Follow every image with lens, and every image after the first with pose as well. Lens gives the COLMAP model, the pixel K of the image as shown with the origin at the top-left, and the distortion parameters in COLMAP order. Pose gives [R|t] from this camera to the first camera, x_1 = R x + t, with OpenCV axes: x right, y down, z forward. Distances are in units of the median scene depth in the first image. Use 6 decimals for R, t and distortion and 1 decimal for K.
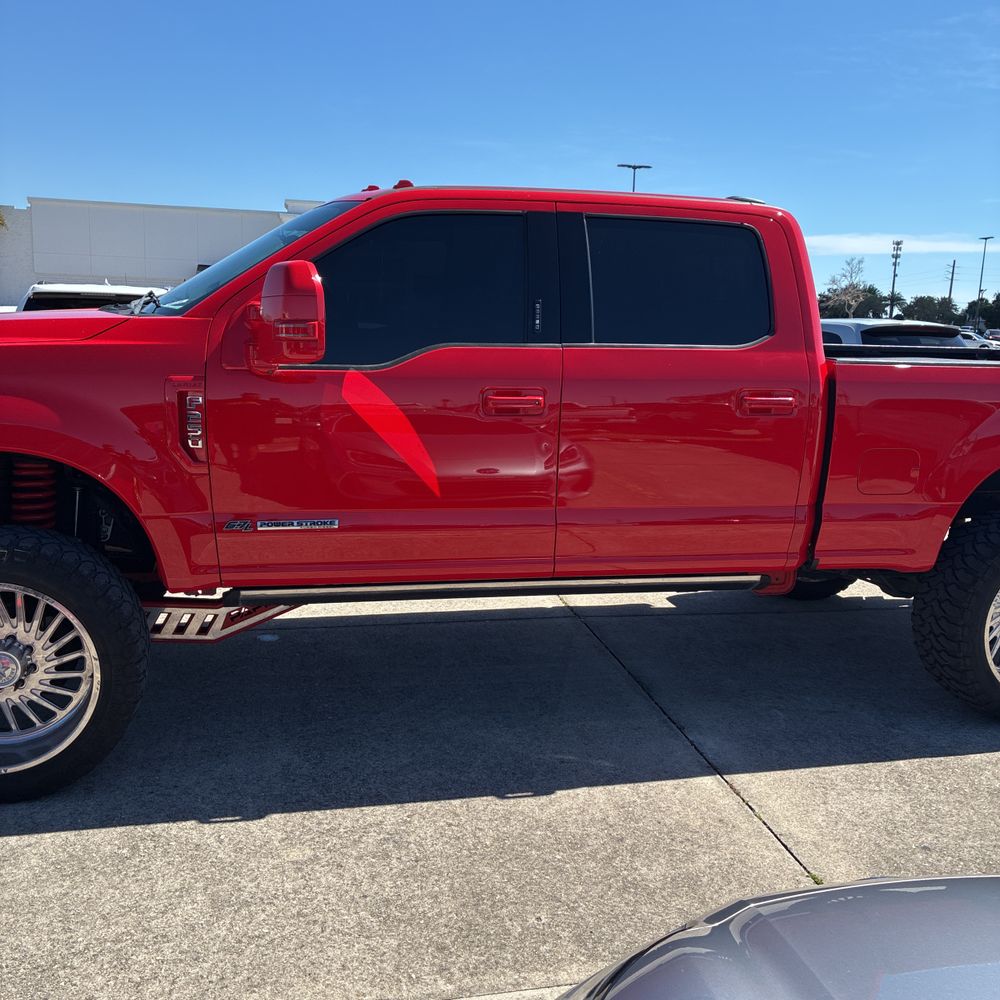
lens RADIAL K [[1012.3, 0, 505.4], [0, 1012.3, 490.9], [0, 0, 1]] dist [0.017825, 0.000000]
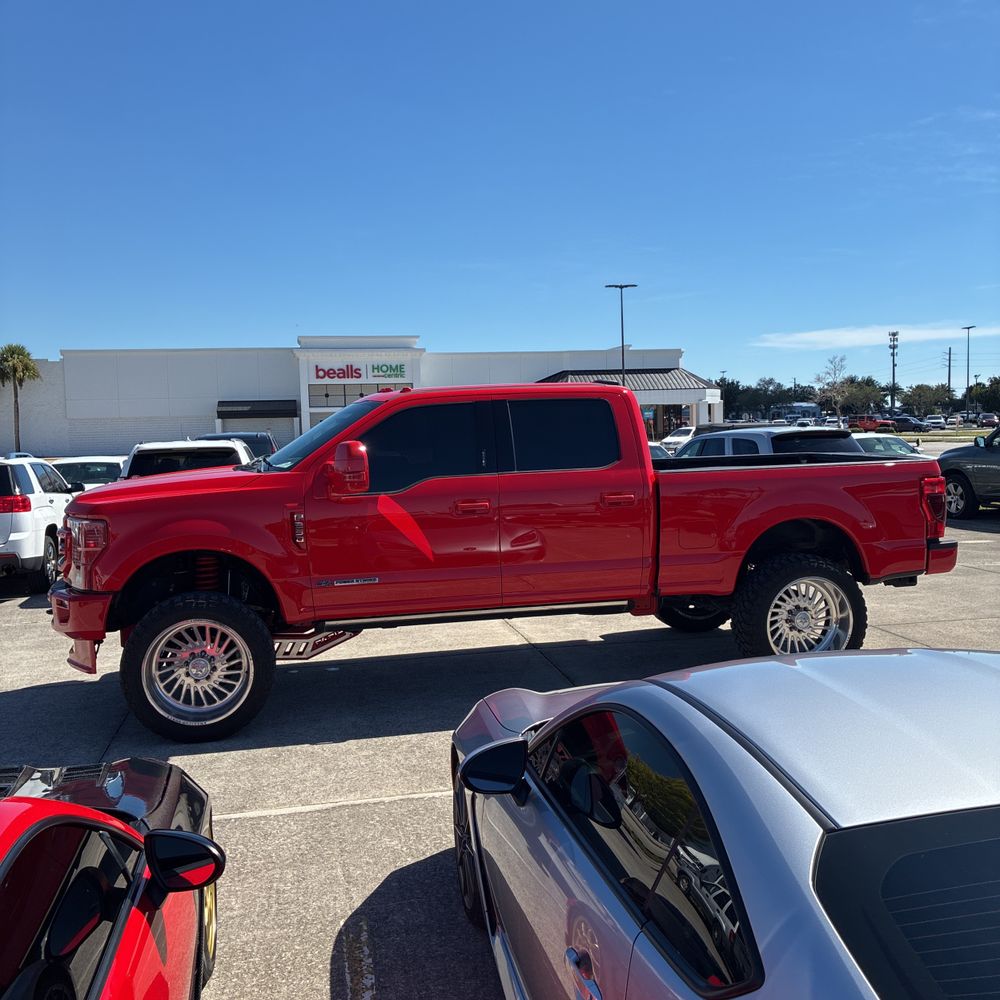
lens RADIAL K [[1012.3, 0, 489.5], [0, 1012.3, 476.2], [0, 0, 1]] dist [0.017825, 0.000000]
pose [[0.997749, -0.061524, -0.026664, 0.092046], [0.057748, 0.990526, -0.124595, 0.085492], [0.034077, 0.122775, 0.991849, -0.803050]]
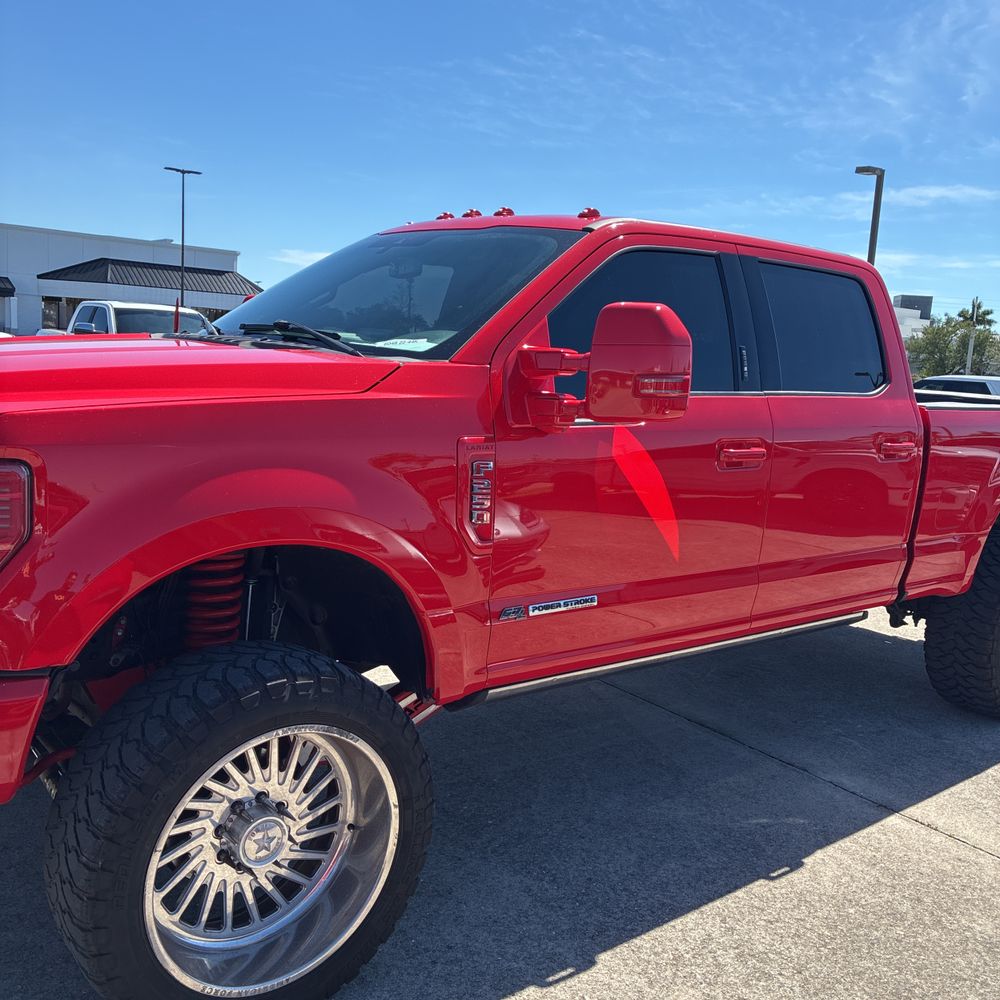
lens RADIAL K [[1012.3, 0, 495.6], [0, 1012.3, 484.6], [0, 0, 1]] dist [0.017825, 0.000000]
pose [[0.901452, -0.035799, 0.431396, -0.619831], [0.043156, 0.999042, -0.007276, -0.064685], [-0.430722, 0.025177, 0.902133, 0.253495]]
